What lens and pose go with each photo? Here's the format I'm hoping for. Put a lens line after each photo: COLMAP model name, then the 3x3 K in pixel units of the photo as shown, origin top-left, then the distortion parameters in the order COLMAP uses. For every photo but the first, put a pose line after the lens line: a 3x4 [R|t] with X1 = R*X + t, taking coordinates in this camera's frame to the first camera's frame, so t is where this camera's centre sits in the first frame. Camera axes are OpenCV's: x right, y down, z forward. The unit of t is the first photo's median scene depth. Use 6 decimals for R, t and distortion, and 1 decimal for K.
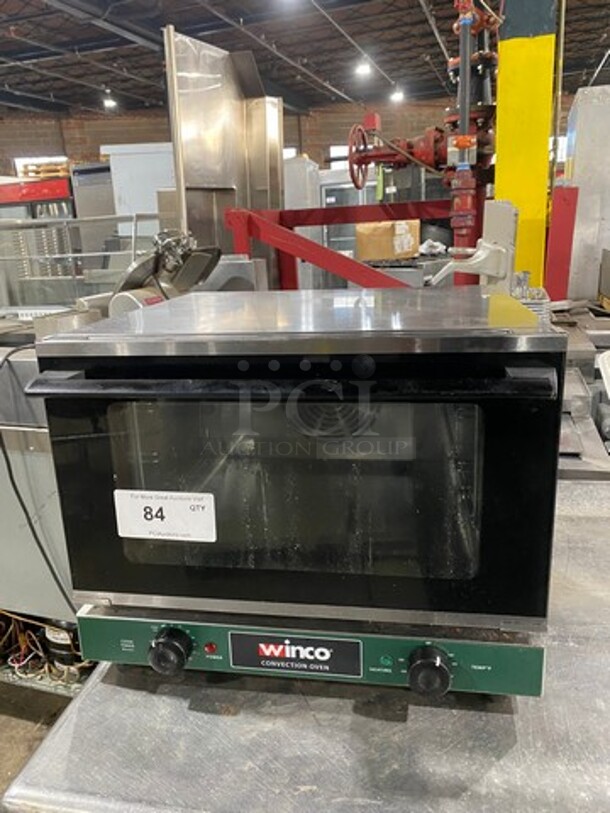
lens RADIAL K [[620.0, 0, 303.1], [0, 620.0, 405.5], [0, 0, 1]] dist [0.002714, -0.001439]
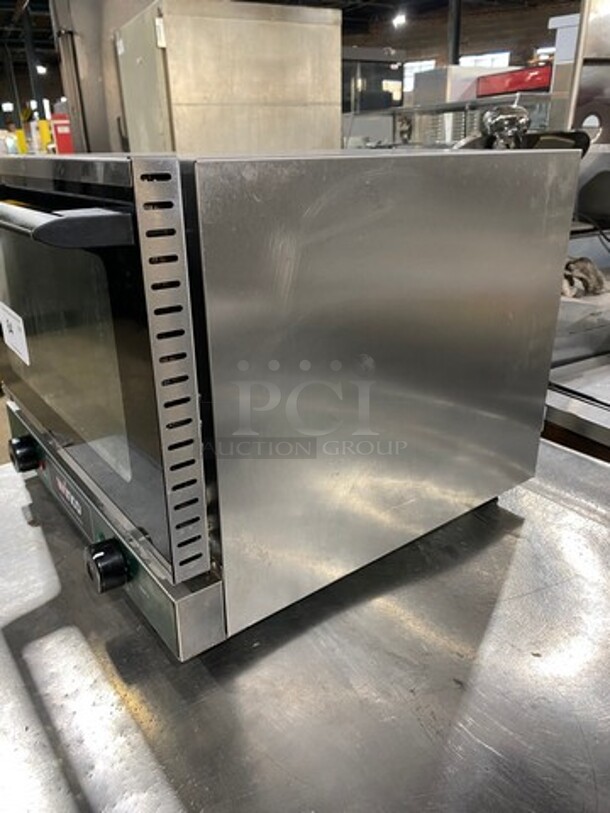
lens RADIAL K [[620.0, 0, 306.3], [0, 620.0, 406.4], [0, 0, 1]] dist [0.002714, -0.001439]
pose [[0.772231, 0.285224, -0.567720, 0.821251], [-0.195401, 0.956878, 0.214947, -0.034446], [0.604547, -0.055056, 0.794665, 0.439256]]
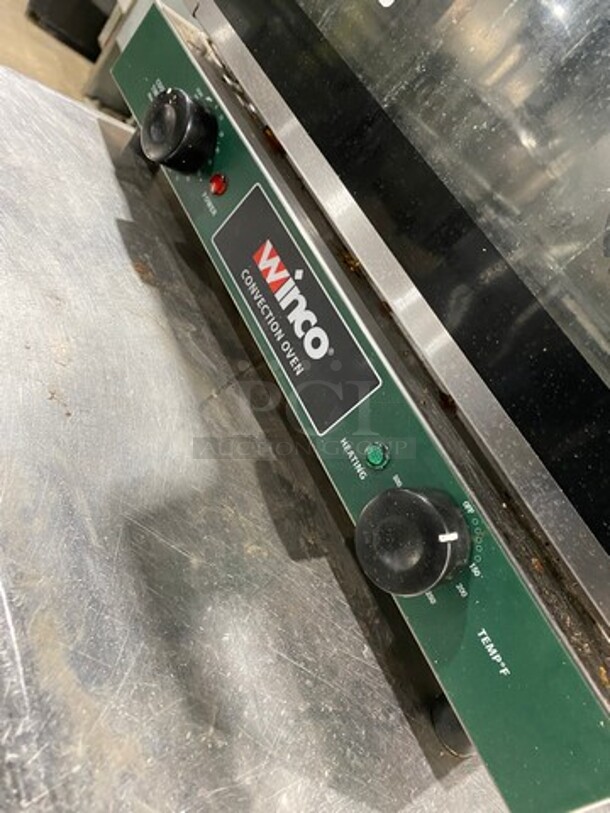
lens RADIAL K [[620.0, 0, 304.6], [0, 620.0, 408.0], [0, 0, 1]] dist [0.002714, -0.001439]
pose [[0.512023, 0.821099, -0.252249, 0.187715], [-0.787866, 0.565921, 0.242901, 0.317119], [0.342198, 0.074368, 0.936680, 0.545923]]
